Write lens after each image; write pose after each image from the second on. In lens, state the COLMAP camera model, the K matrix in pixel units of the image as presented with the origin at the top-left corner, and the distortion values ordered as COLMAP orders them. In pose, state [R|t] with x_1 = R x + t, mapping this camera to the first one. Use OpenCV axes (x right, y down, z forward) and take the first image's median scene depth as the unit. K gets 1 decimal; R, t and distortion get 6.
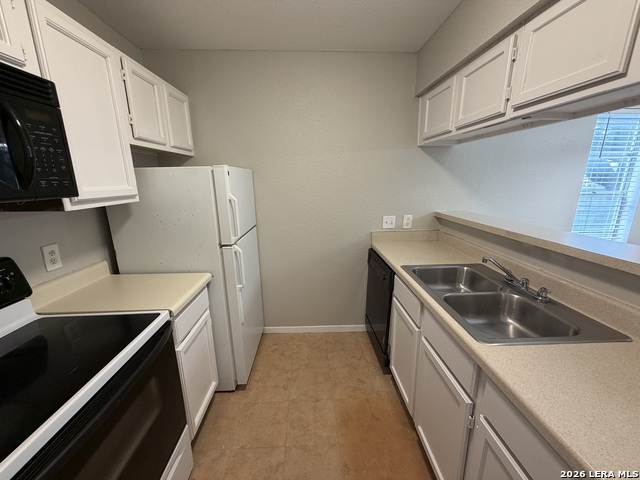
lens RADIAL K [[254.8, 0, 319.6], [0, 254.8, 241.7], [0, 0, 1]] dist [0.002945, 0.000180]
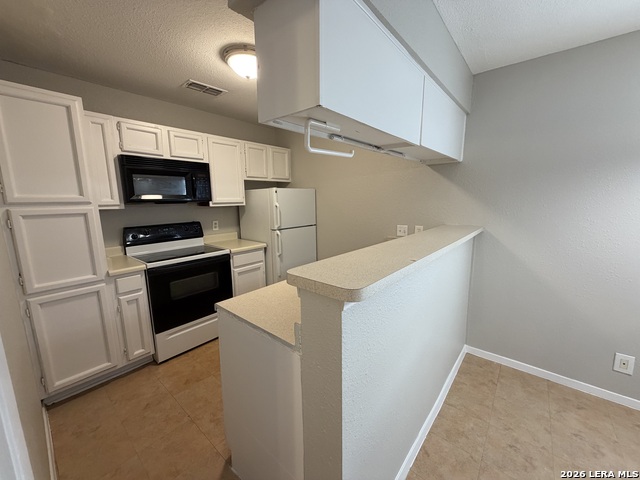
lens RADIAL K [[254.8, 0, 320.3], [0, 254.8, 238.1], [0, 0, 1]] dist [0.002945, 0.000180]
pose [[0.739306, 0.104759, -0.665171, 1.213341], [-0.156827, 0.987447, -0.018791, 0.058454], [0.654853, 0.118209, 0.746454, -0.165092]]
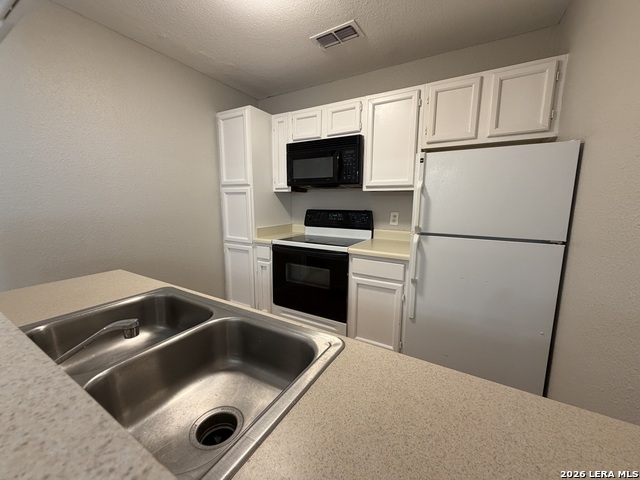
lens RADIAL K [[254.8, 0, 315.4], [0, 254.8, 239.4], [0, 0, 1]] dist [0.002945, 0.000180]
pose [[-0.534222, 0.134089, -0.834642, 0.752433], [-0.204582, 0.937482, 0.281556, -0.178315], [0.820215, 0.321166, -0.473391, 1.252303]]
